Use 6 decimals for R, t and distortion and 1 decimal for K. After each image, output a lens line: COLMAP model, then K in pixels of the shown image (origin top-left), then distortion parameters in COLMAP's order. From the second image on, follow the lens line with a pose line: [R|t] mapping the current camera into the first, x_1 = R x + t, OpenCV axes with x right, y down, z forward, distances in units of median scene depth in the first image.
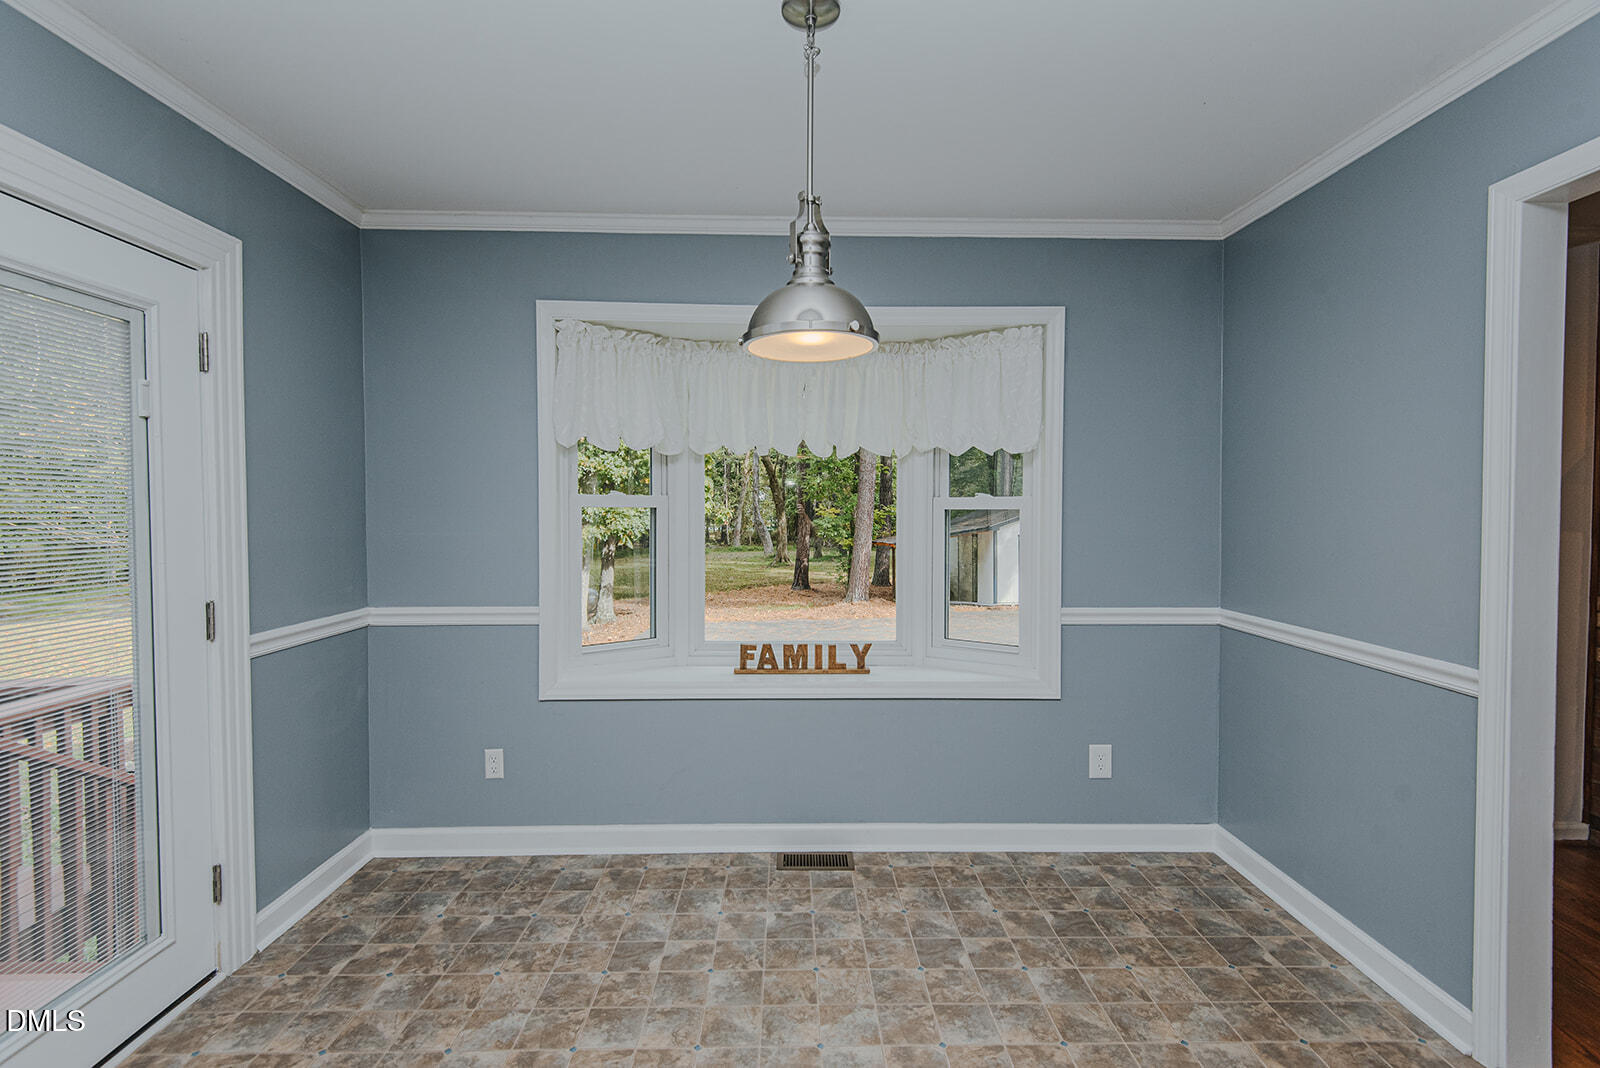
lens RADIAL K [[736.3, 0, 809.5], [0, 736.3, 522.2], [0, 0, 1]] dist [0.027290, -0.012836]
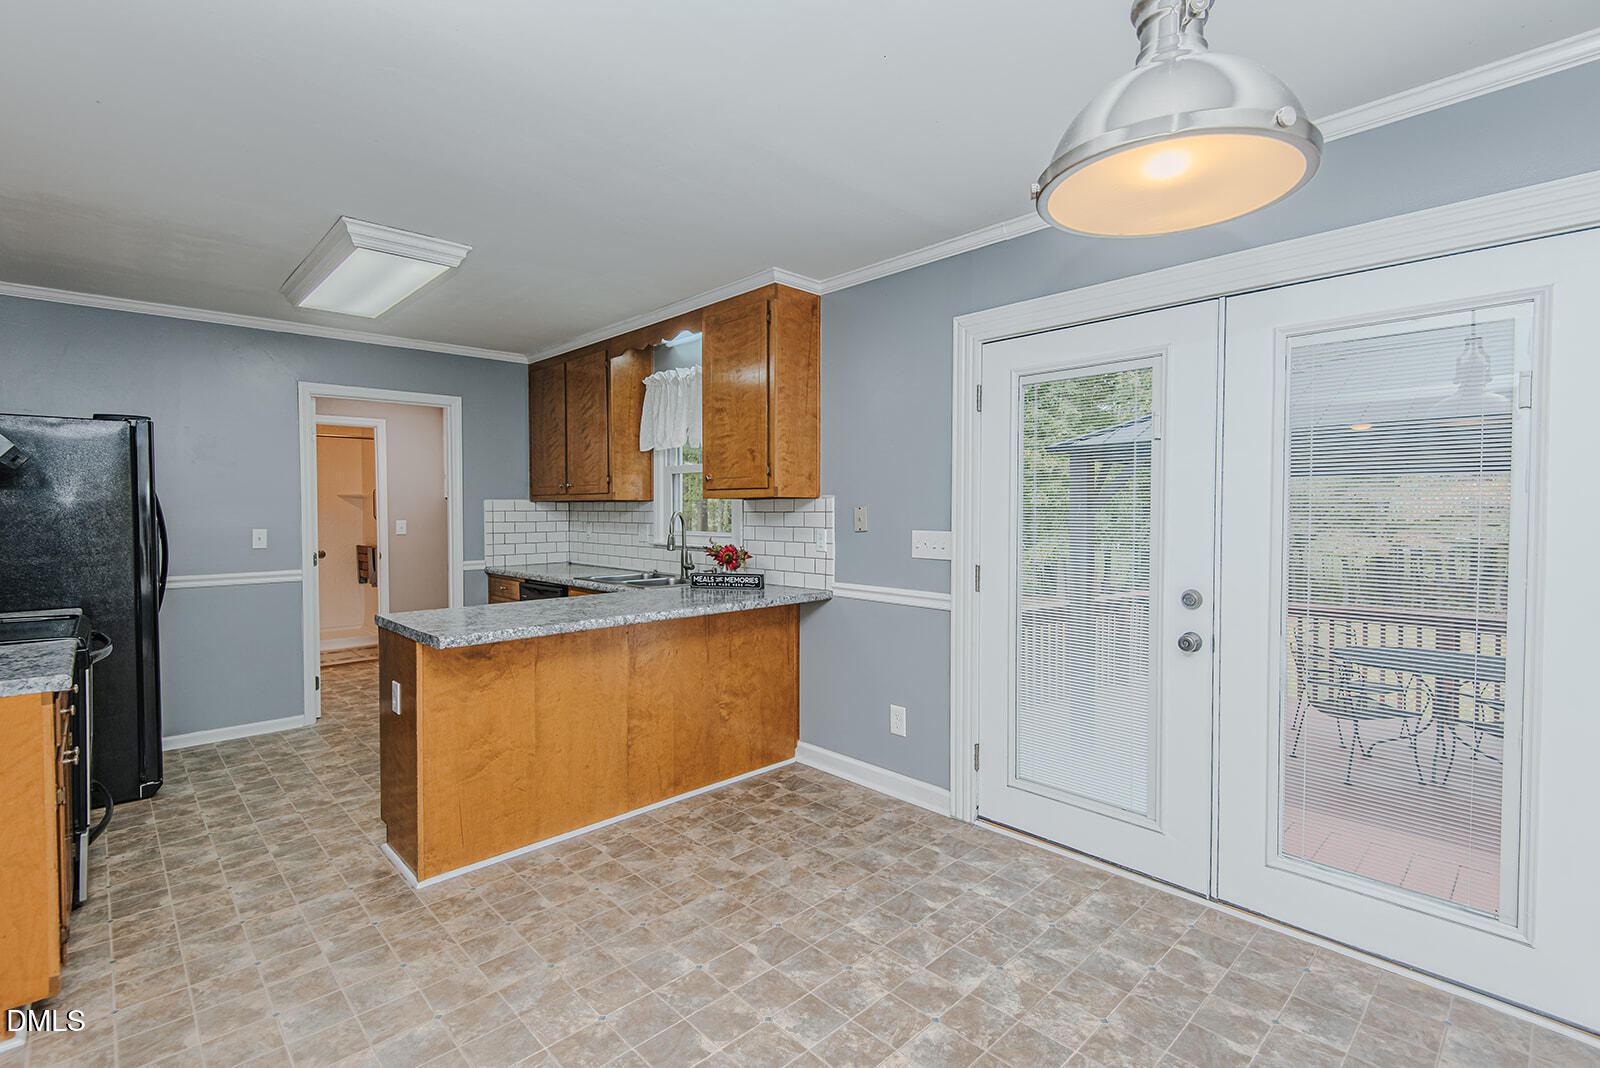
lens RADIAL K [[736.3, 0, 814.5], [0, 736.3, 524.8], [0, 0, 1]] dist [0.027290, -0.012836]
pose [[-0.738694, 0.015794, -0.673856, 0.344864], [-0.010099, 0.999354, 0.034494, -0.032017], [0.673965, 0.032286, -0.738057, 1.913004]]
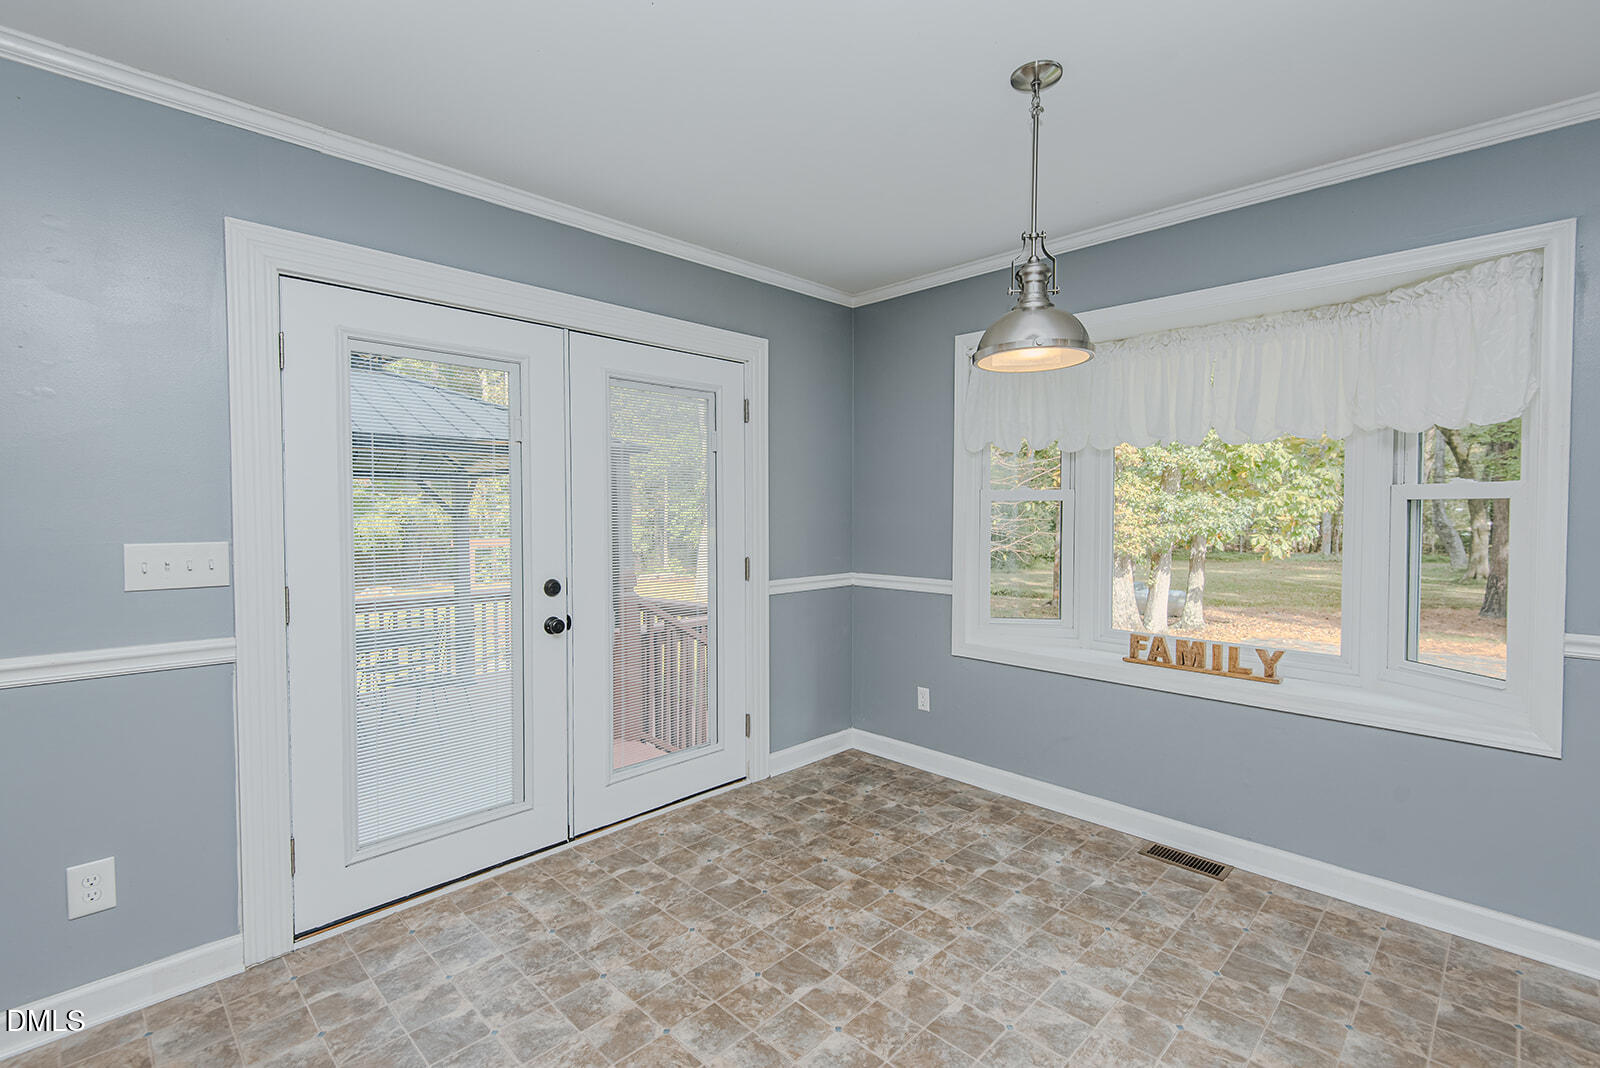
lens RADIAL K [[736.3, 0, 800.2], [0, 736.3, 519.2], [0, 0, 1]] dist [0.027290, -0.012836]
pose [[0.692413, 0.009250, -0.721442, 0.400767], [-0.011353, 0.999934, 0.001924, 0.011878], [0.721412, 0.006858, 0.692472, -0.057796]]
